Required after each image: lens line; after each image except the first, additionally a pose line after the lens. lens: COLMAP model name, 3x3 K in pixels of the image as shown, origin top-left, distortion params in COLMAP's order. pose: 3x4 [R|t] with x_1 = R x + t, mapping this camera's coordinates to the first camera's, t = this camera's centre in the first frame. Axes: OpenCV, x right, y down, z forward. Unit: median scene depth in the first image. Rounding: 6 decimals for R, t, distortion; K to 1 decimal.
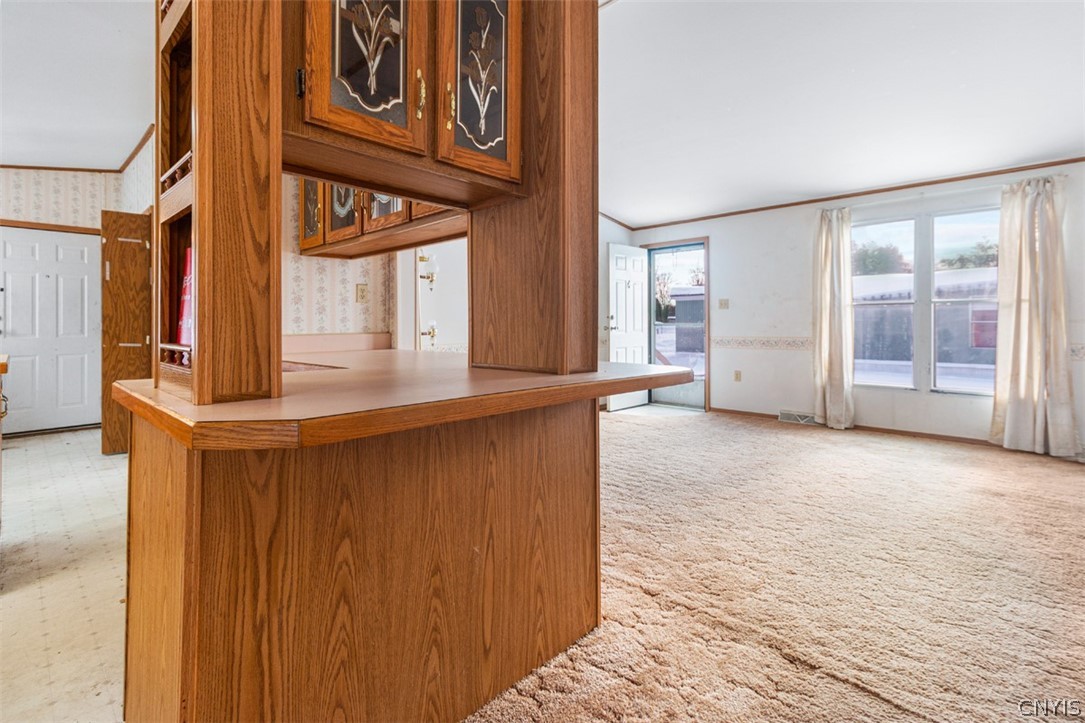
lens RADIAL K [[506.9, 0, 542.1], [0, 506.9, 341.1], [0, 0, 1]] dist [-0.000887, -0.000419]
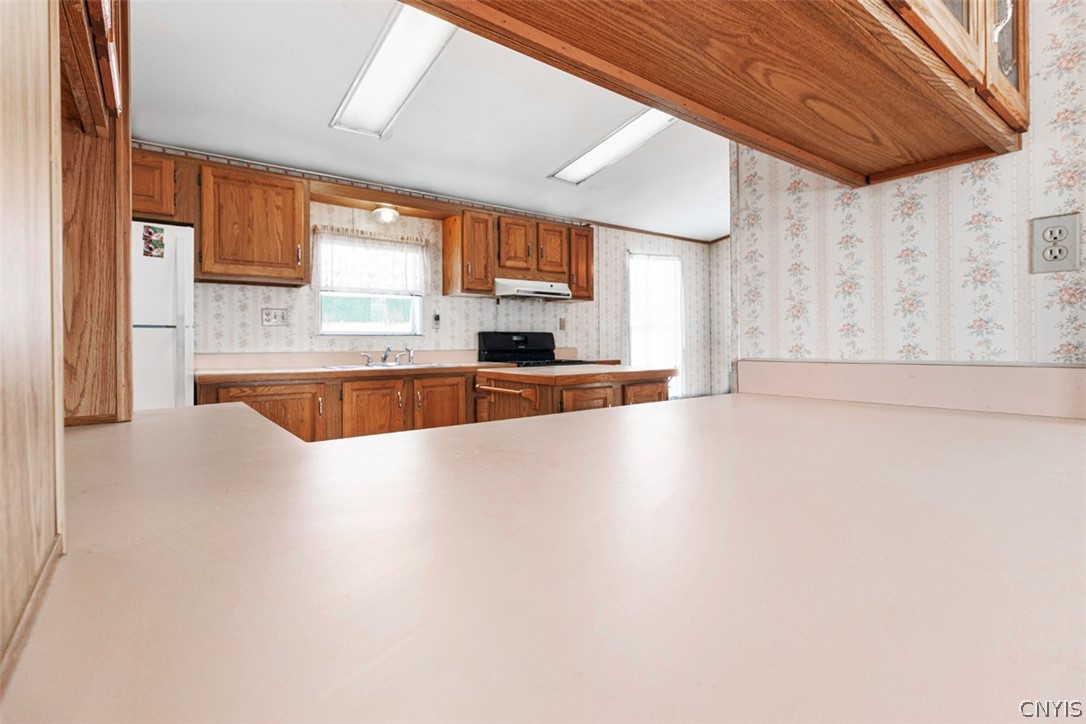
lens RADIAL K [[507.4, 0, 542.6], [0, 507.4, 341.6], [0, 0, 1]] dist [-0.000887, -0.000419]
pose [[-0.169089, 0.007869, -0.985569, 0.023580], [-0.020734, 0.999718, 0.011539, -0.028750], [0.985383, 0.022386, -0.168878, 0.756849]]
